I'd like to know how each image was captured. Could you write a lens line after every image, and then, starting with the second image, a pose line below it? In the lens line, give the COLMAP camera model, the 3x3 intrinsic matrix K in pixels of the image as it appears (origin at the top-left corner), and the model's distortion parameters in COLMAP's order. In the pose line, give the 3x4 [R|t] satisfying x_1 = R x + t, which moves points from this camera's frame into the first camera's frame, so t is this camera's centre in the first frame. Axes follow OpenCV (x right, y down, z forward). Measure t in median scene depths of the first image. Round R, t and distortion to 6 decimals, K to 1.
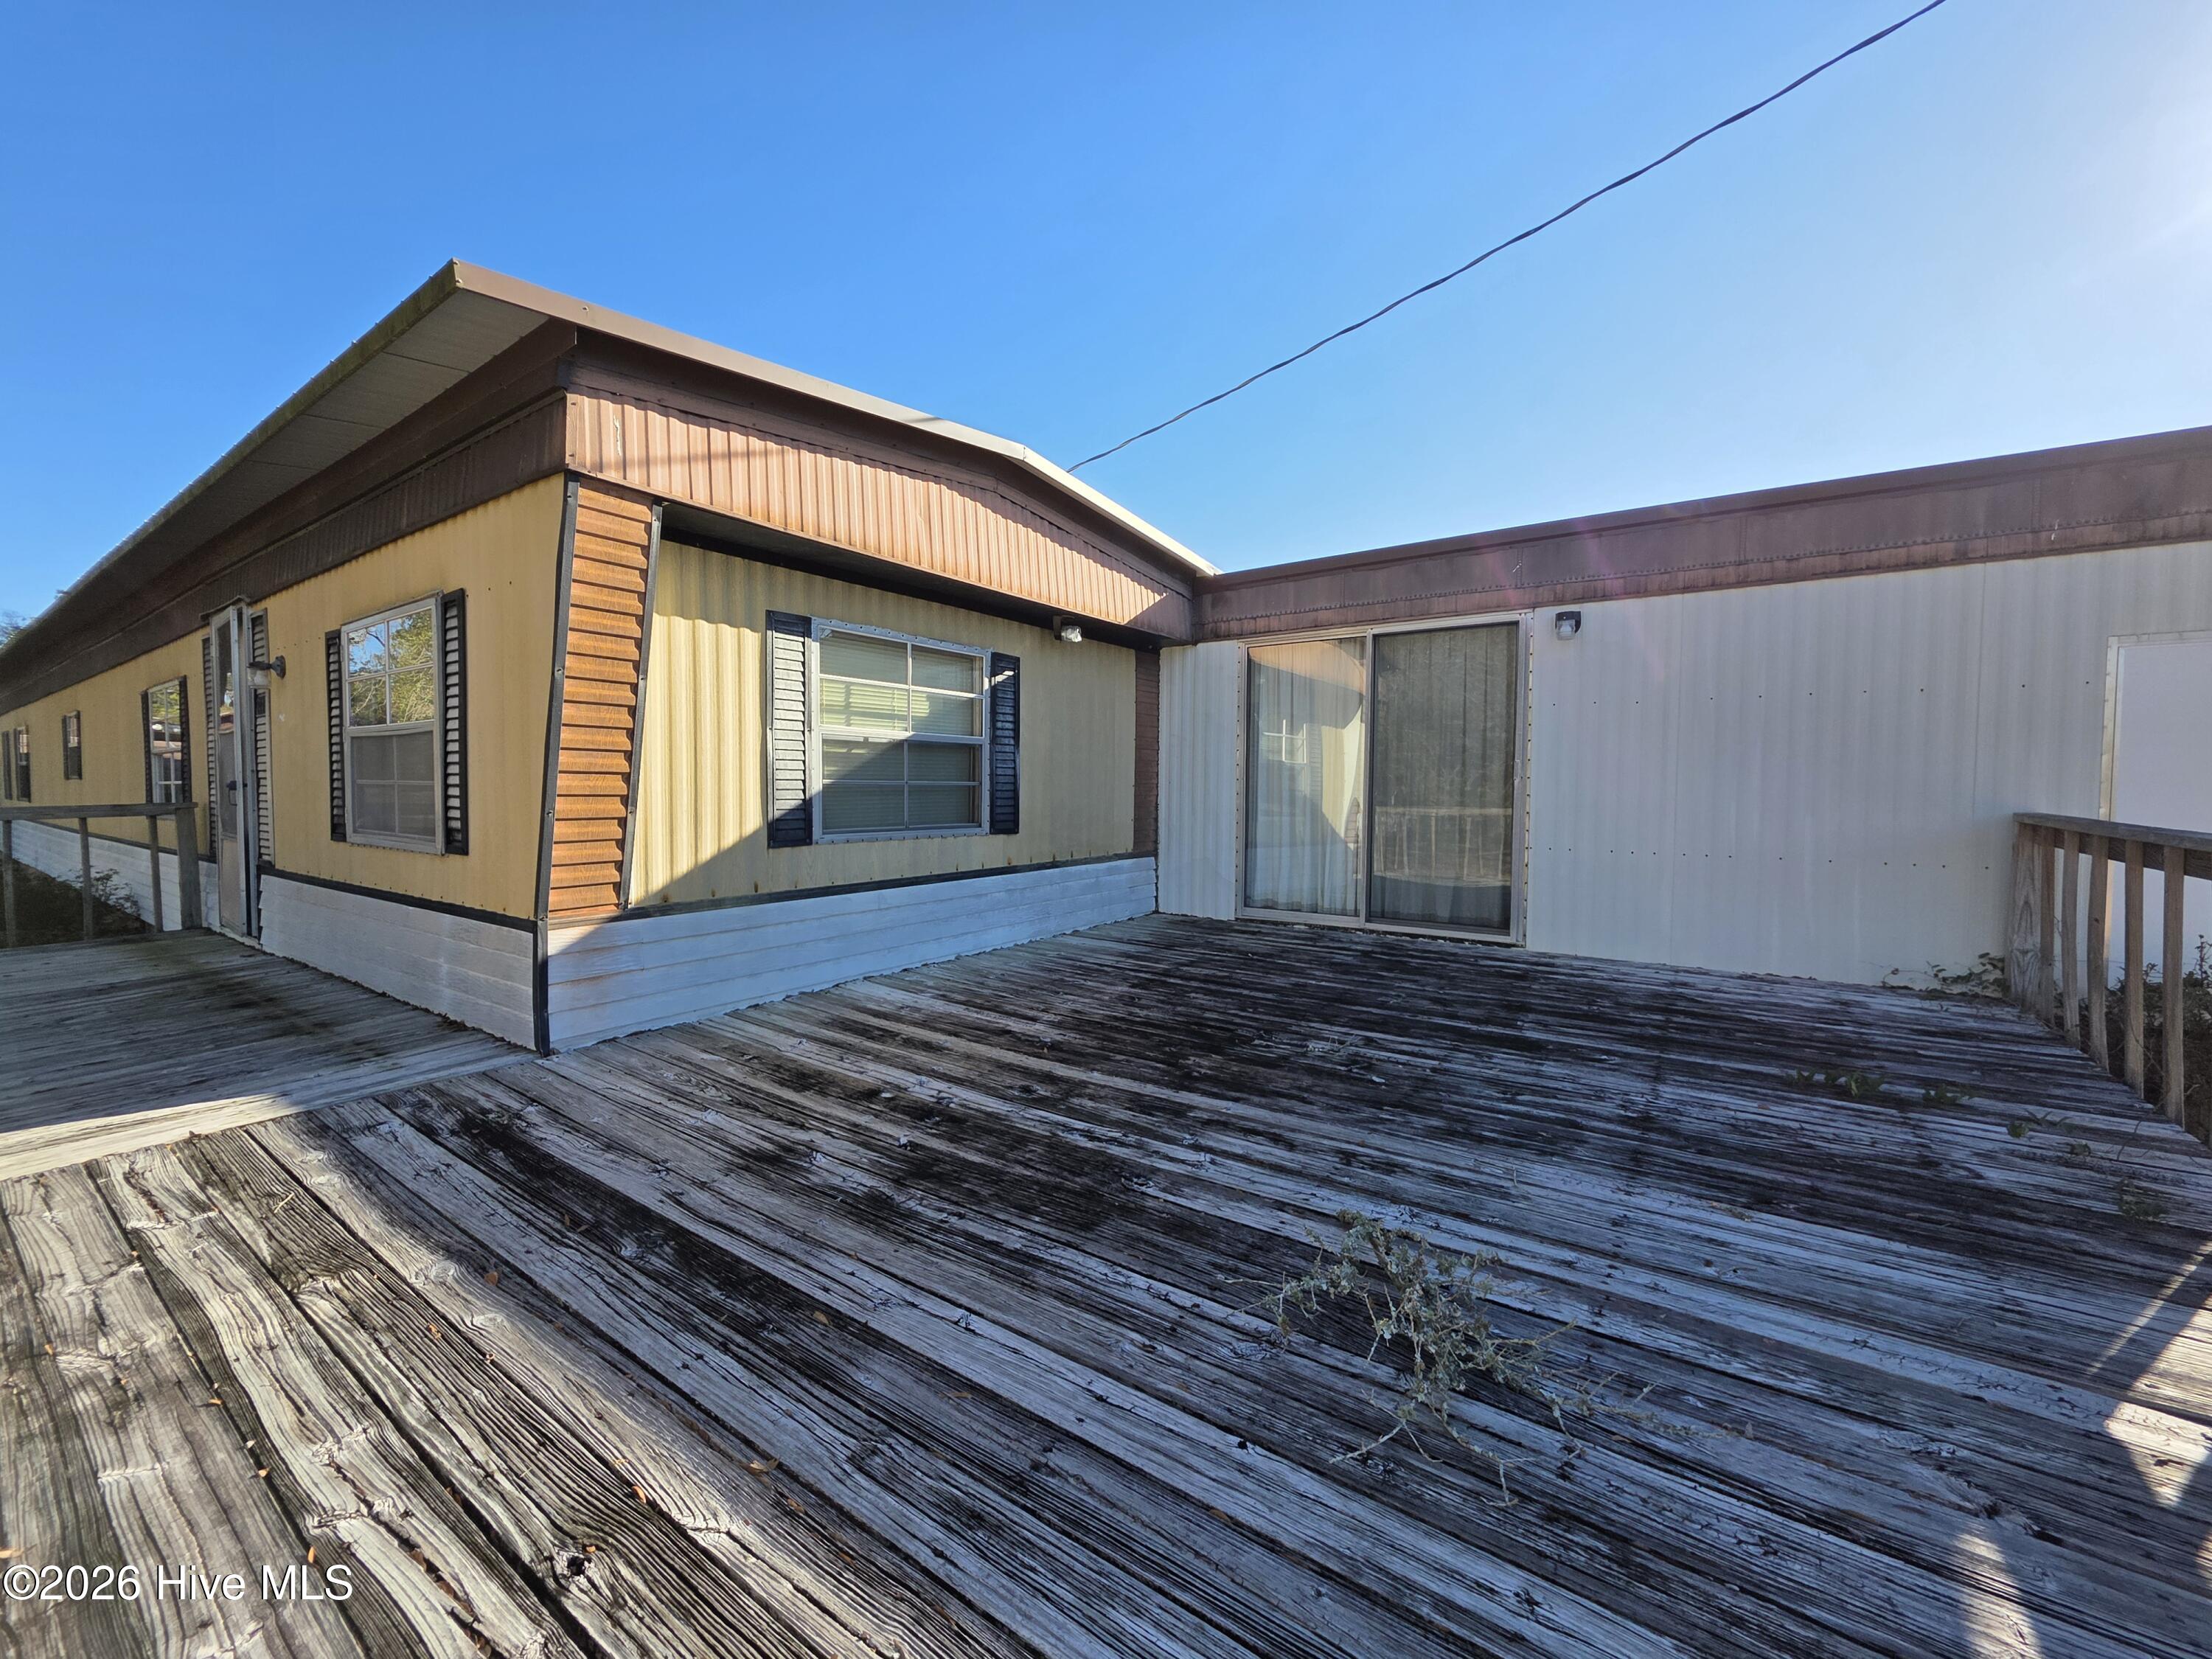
lens RADIAL K [[884.1, 0, 1105.3], [0, 884.1, 819.6], [0, 0, 1]] dist [0.007005, -0.000082]
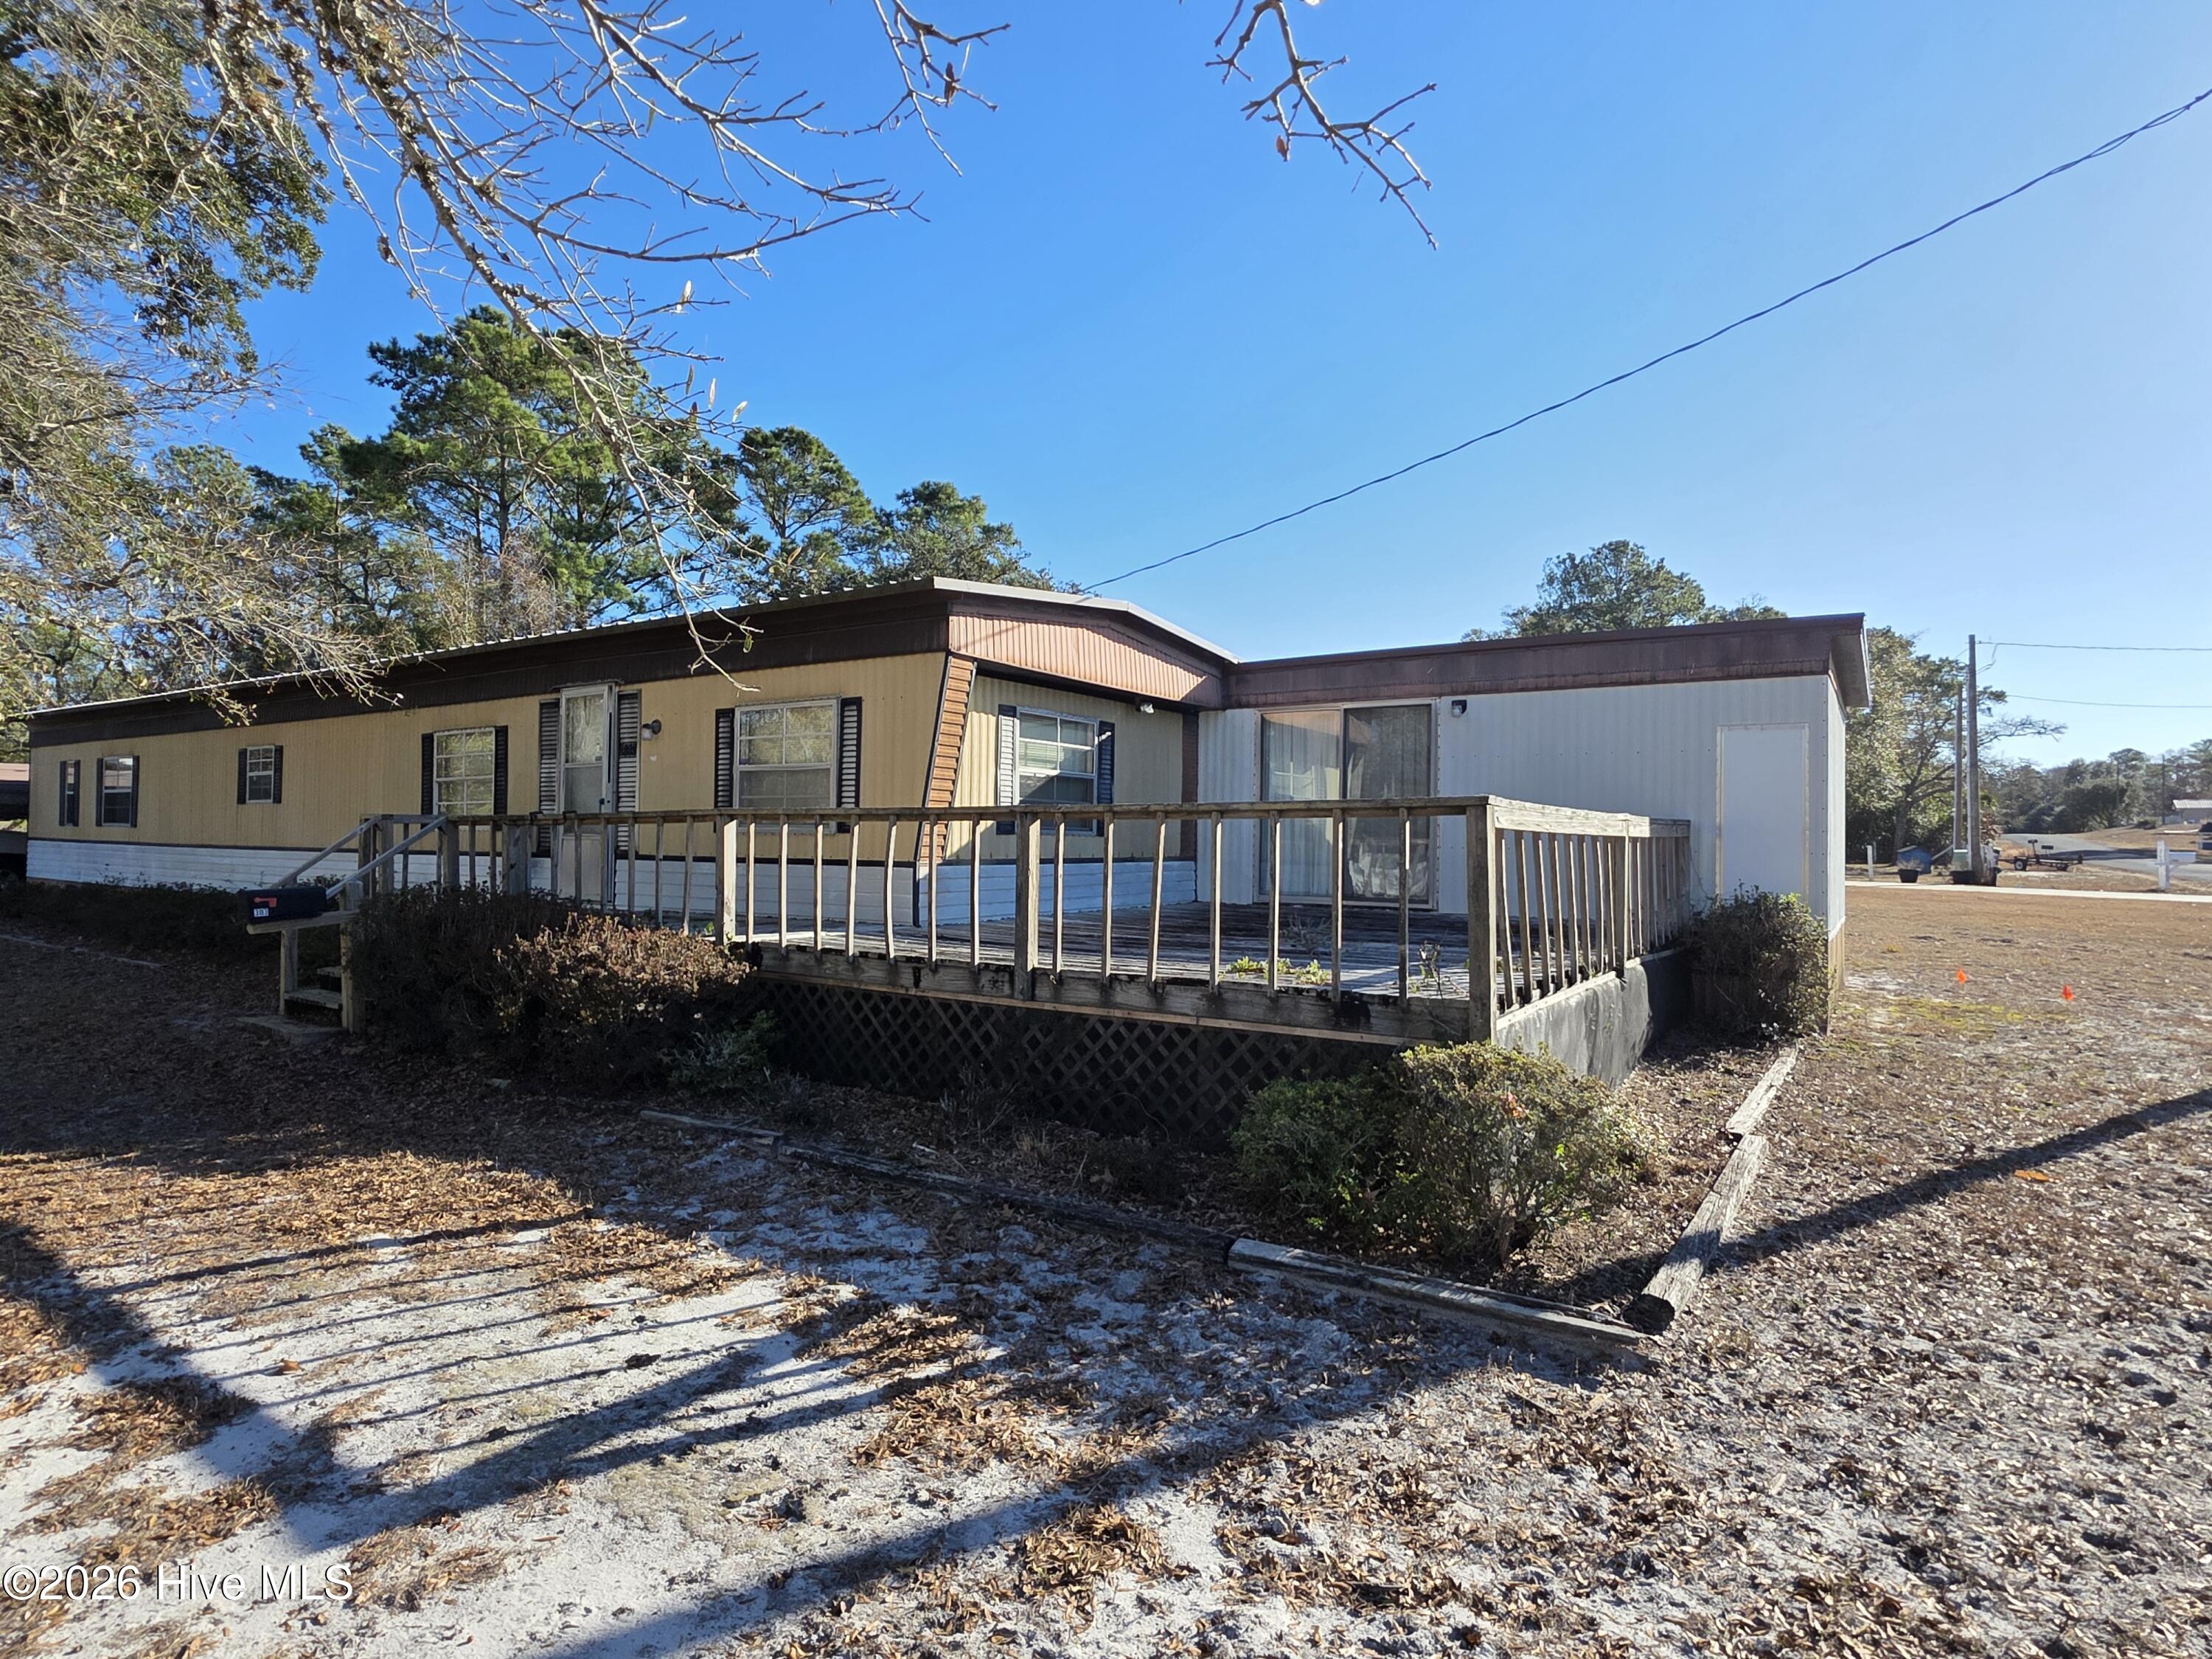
lens RADIAL K [[1195.8, 0, 1106.0], [0, 1195.8, 829.5], [0, 0, 1]] dist [-0.000673, -0.000186]
pose [[0.999573, 0.007357, 0.028281, -0.216834], [-0.006010, 0.998857, -0.047414, 0.130472], [-0.028598, 0.047224, 0.998475, -1.384927]]
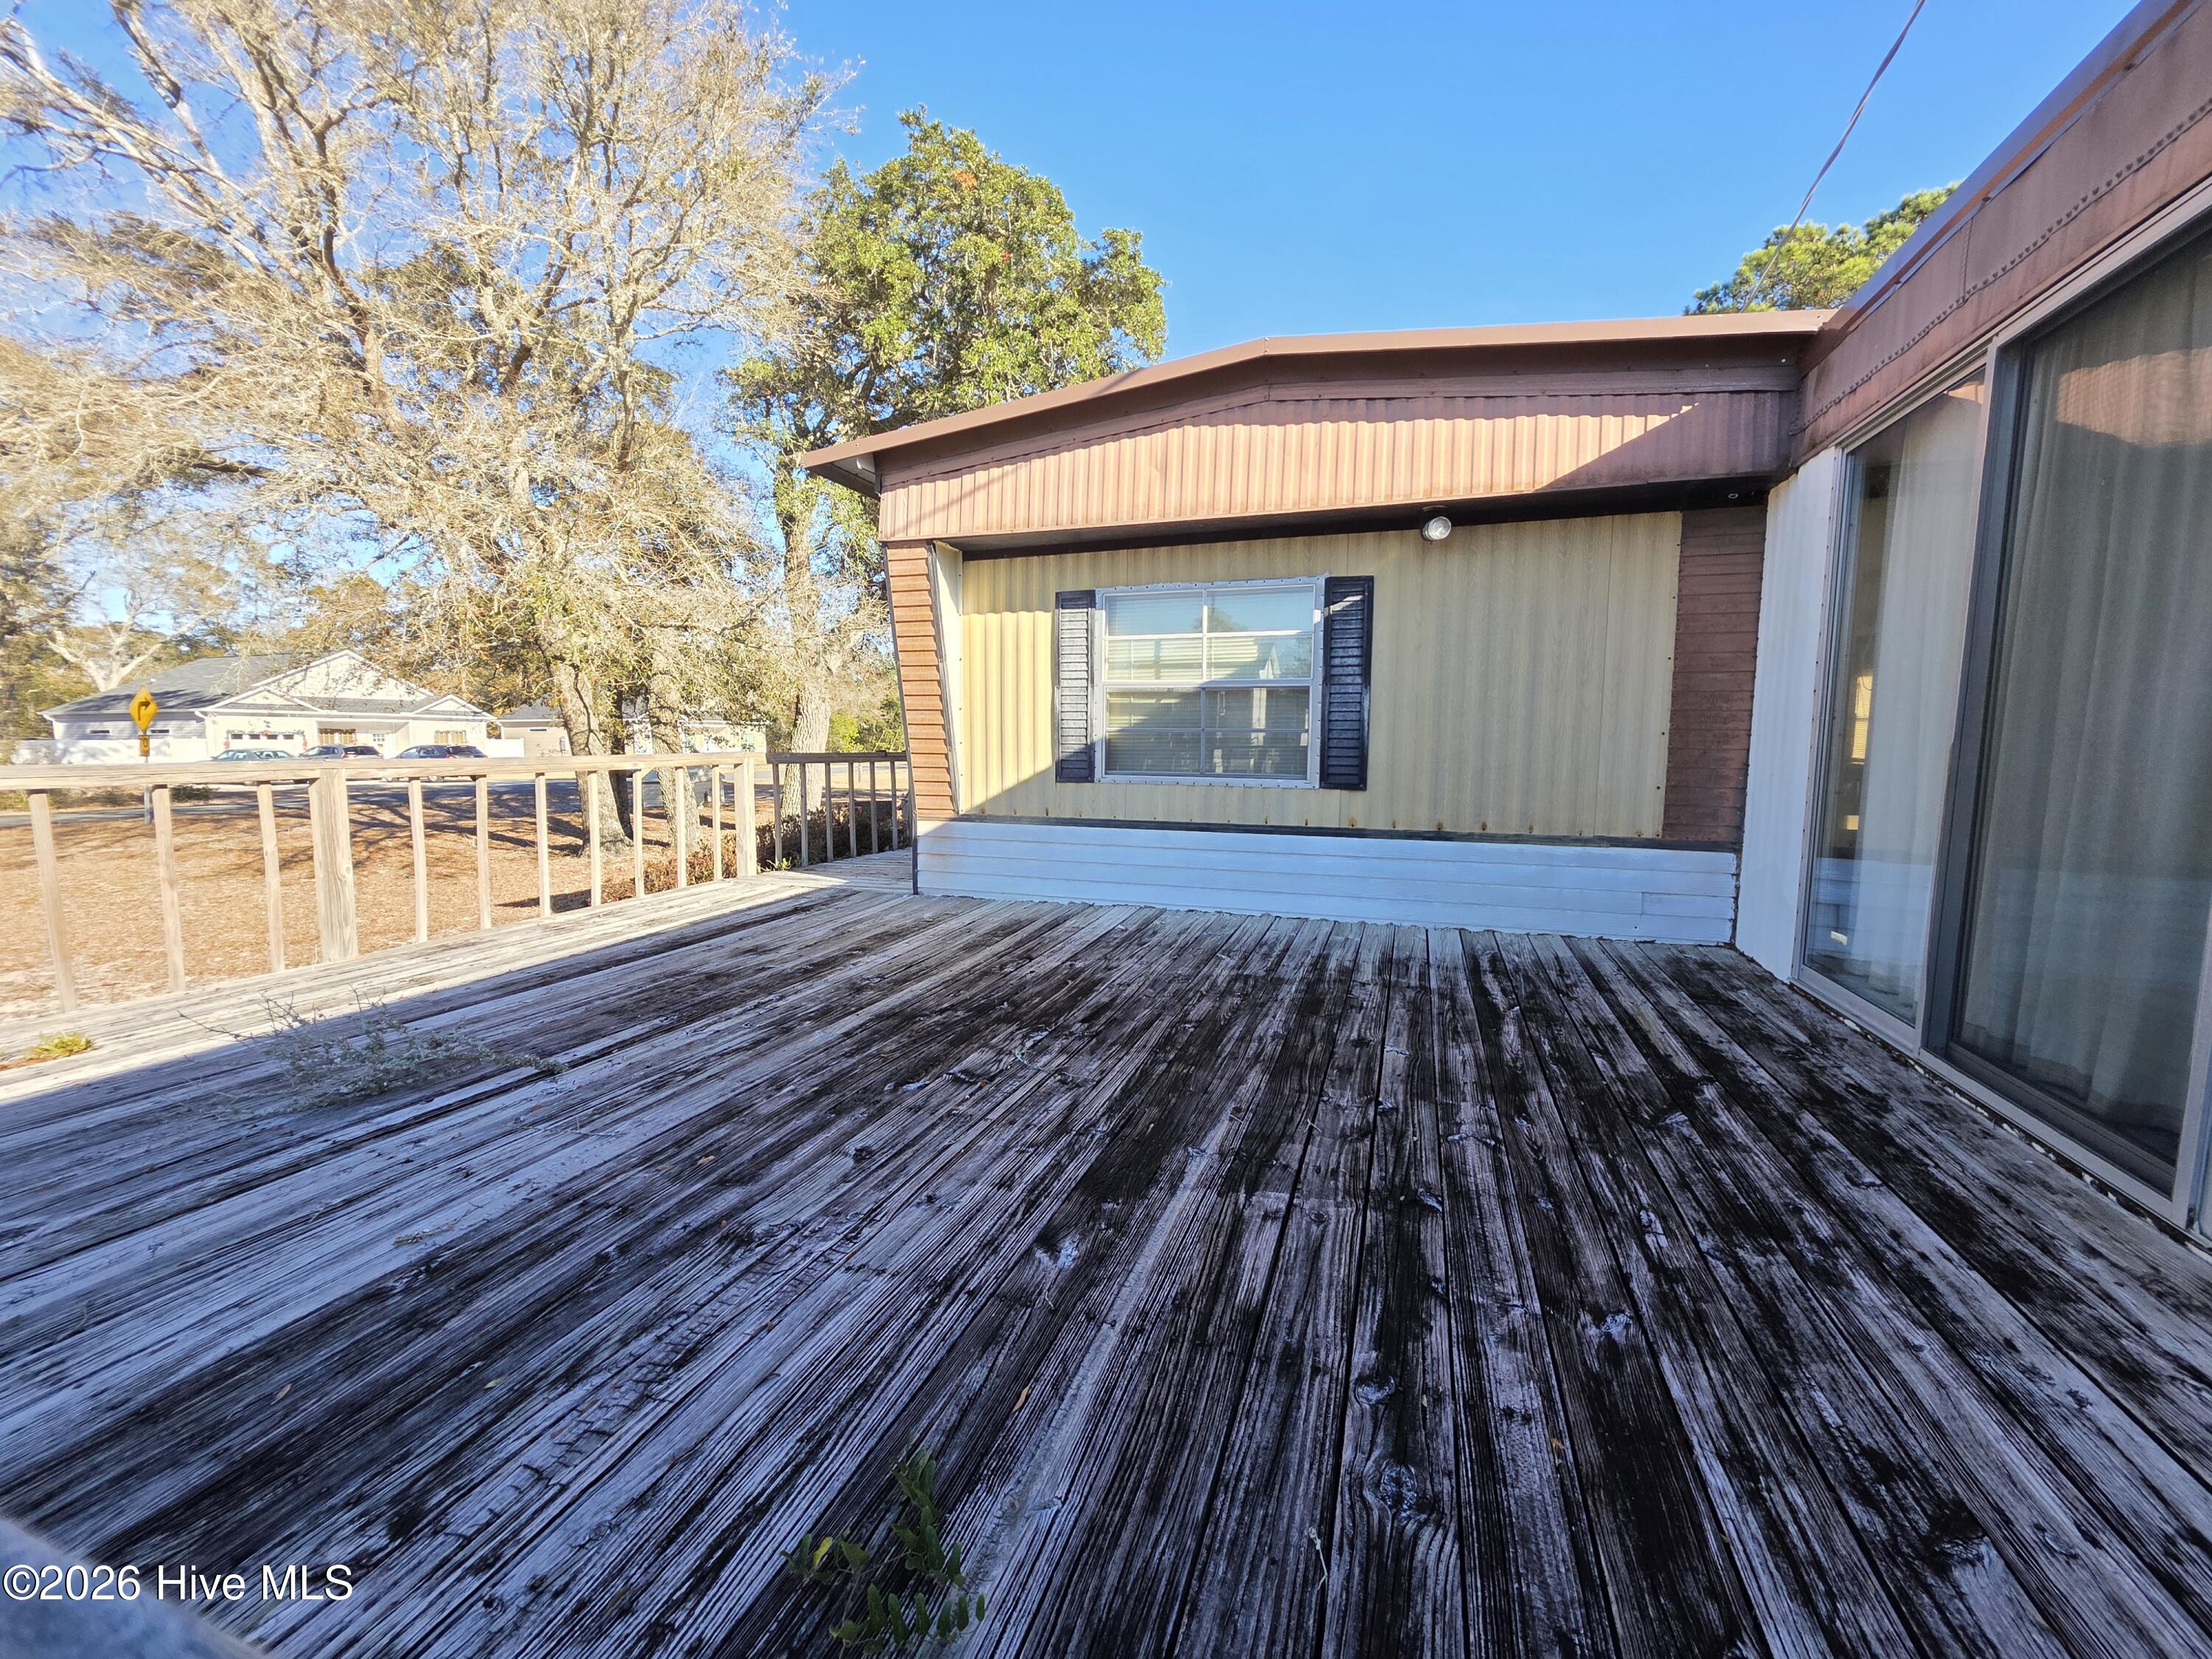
lens RADIAL K [[880.8, 0, 1105.6], [0, 880.8, 818.1], [0, 0, 1]] dist [0.000749, -0.000645]
pose [[0.270102, 0.084649, -0.959103, 0.815927], [-0.040420, 0.996247, 0.076544, -0.015270], [0.961983, 0.018093, 0.272510, 0.693304]]
